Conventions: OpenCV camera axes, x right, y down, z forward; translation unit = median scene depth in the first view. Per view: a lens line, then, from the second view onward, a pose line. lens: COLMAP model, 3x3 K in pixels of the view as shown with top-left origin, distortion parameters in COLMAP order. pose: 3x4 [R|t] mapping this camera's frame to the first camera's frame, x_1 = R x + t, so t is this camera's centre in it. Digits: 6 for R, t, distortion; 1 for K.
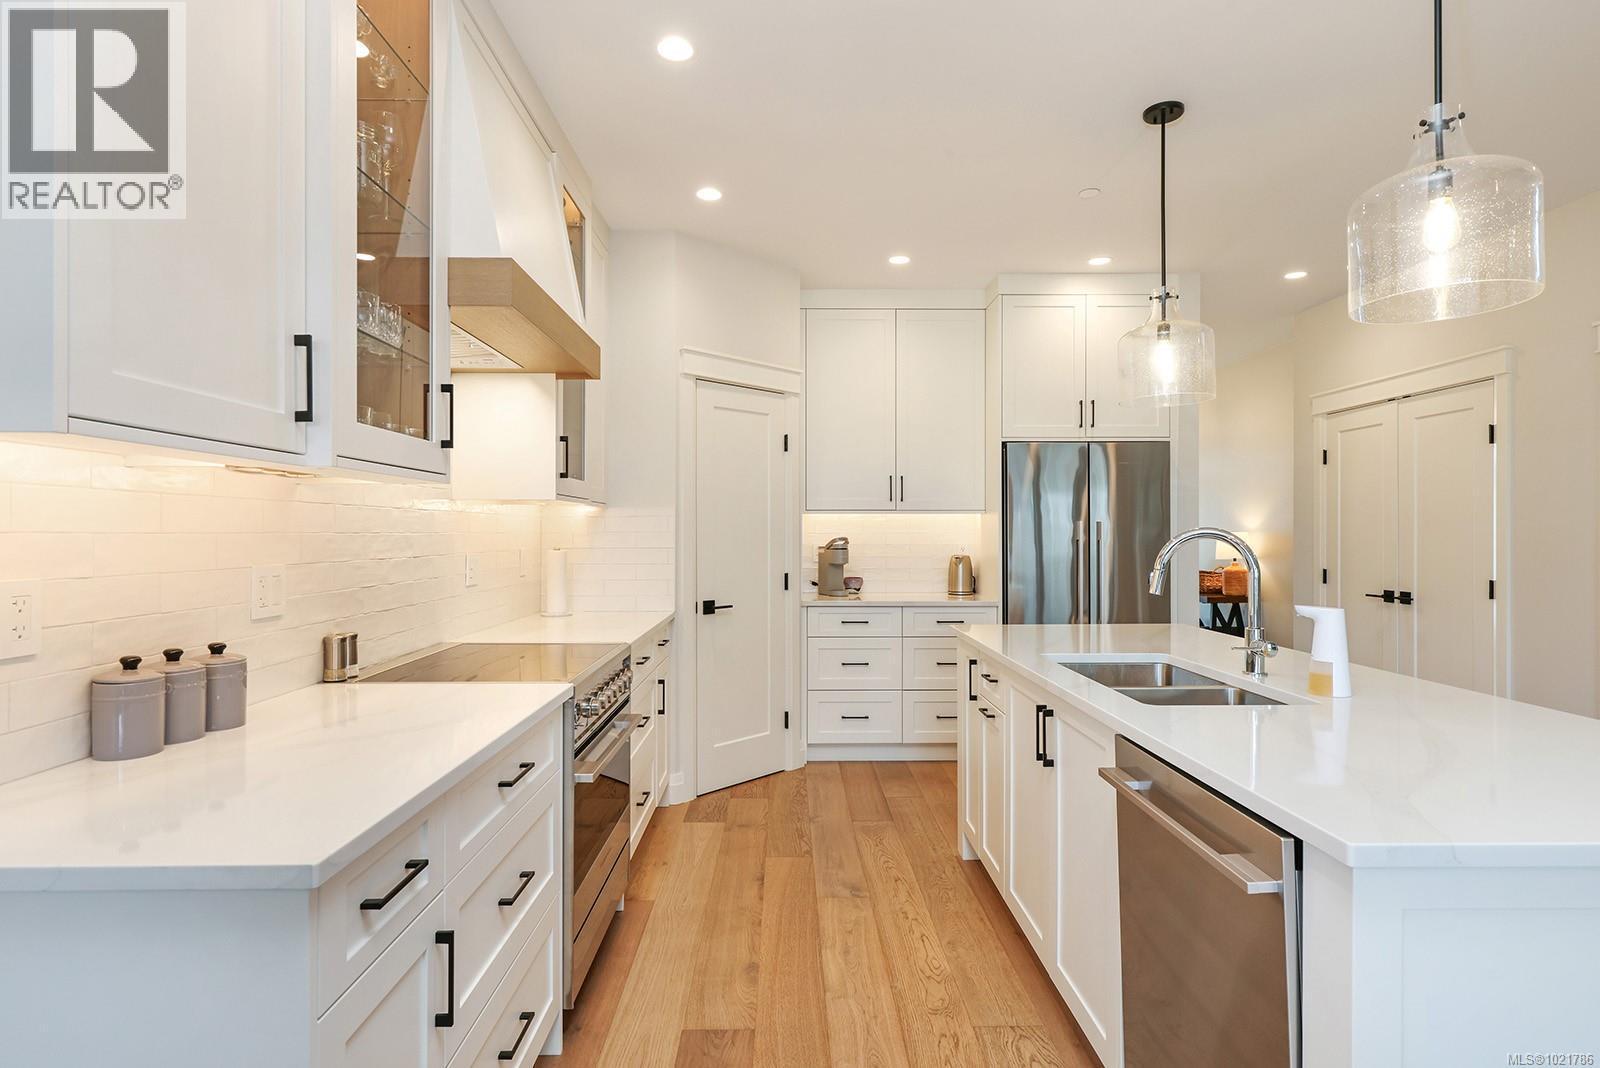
lens RADIAL K [[831.7, 0, 804.3], [0, 831.7, 534.2], [0, 0, 1]] dist [-0.014357, -0.000263]
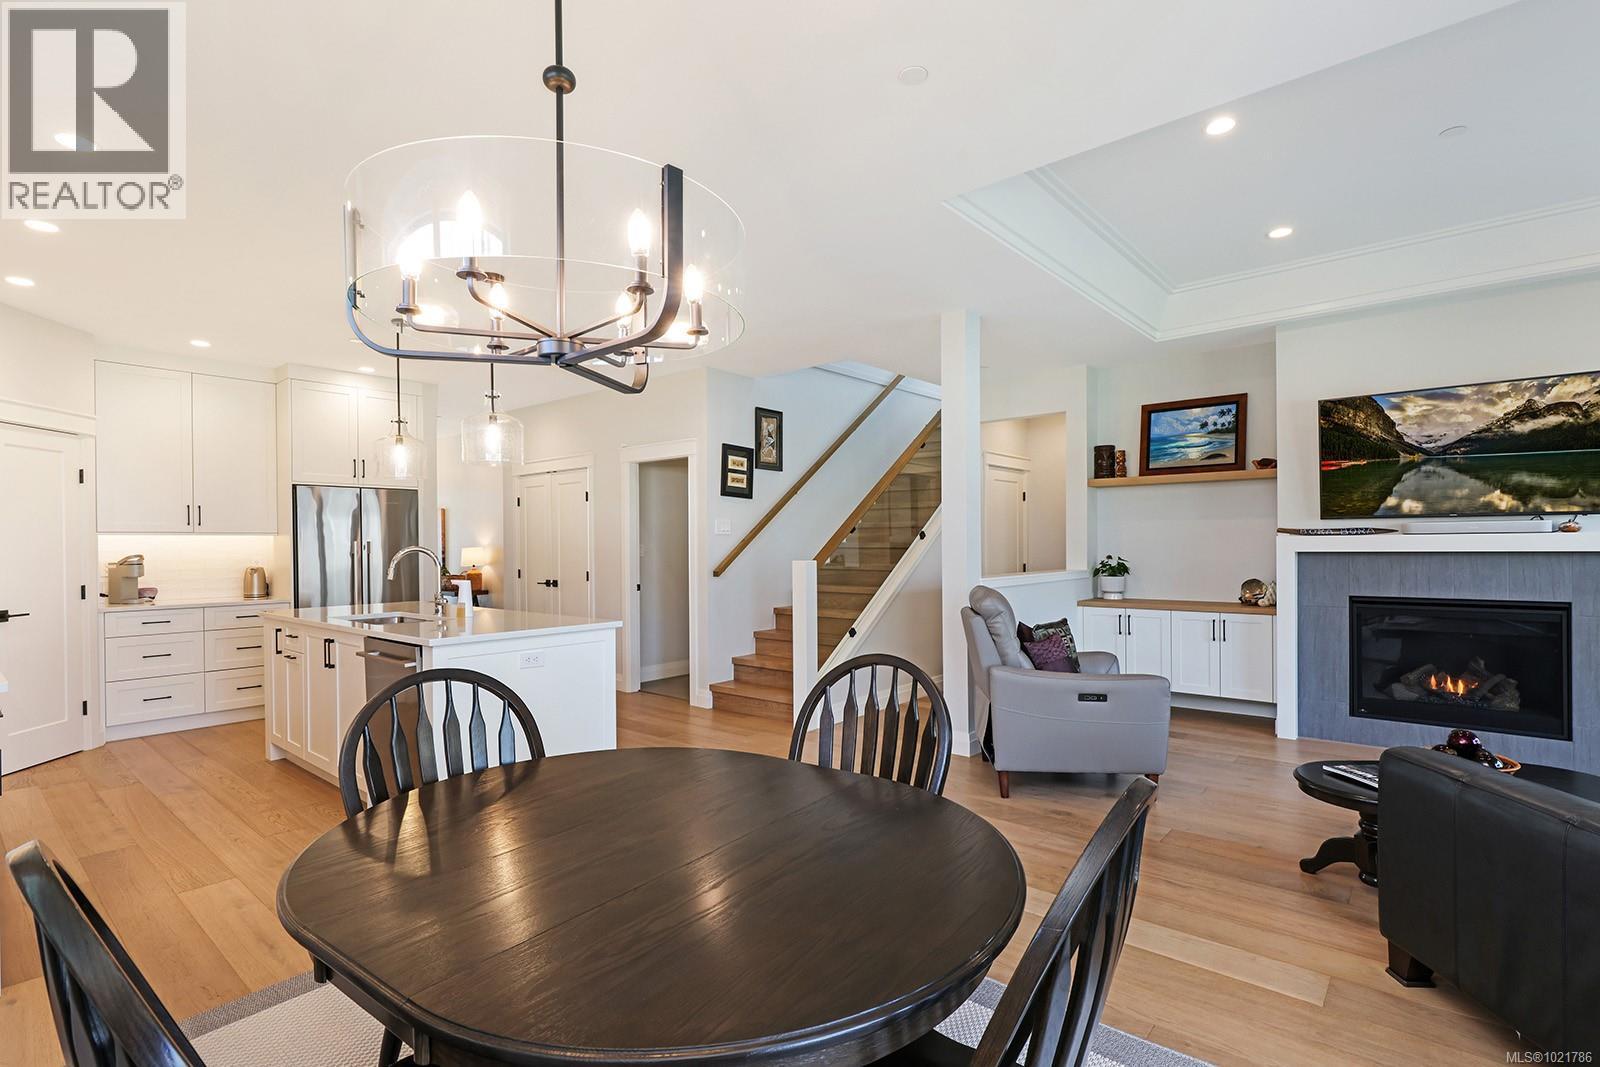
lens RADIAL K [[758.6, 0, 796.4], [0, 758.6, 549.8], [0, 0, 1]] dist [0.003874, 0.000393]
pose [[0.671066, -0.010119, 0.741329, -0.141453], [0.009691, 0.999941, 0.004876, 0.000655], [-0.741334, 0.003913, 0.671125, -0.485840]]
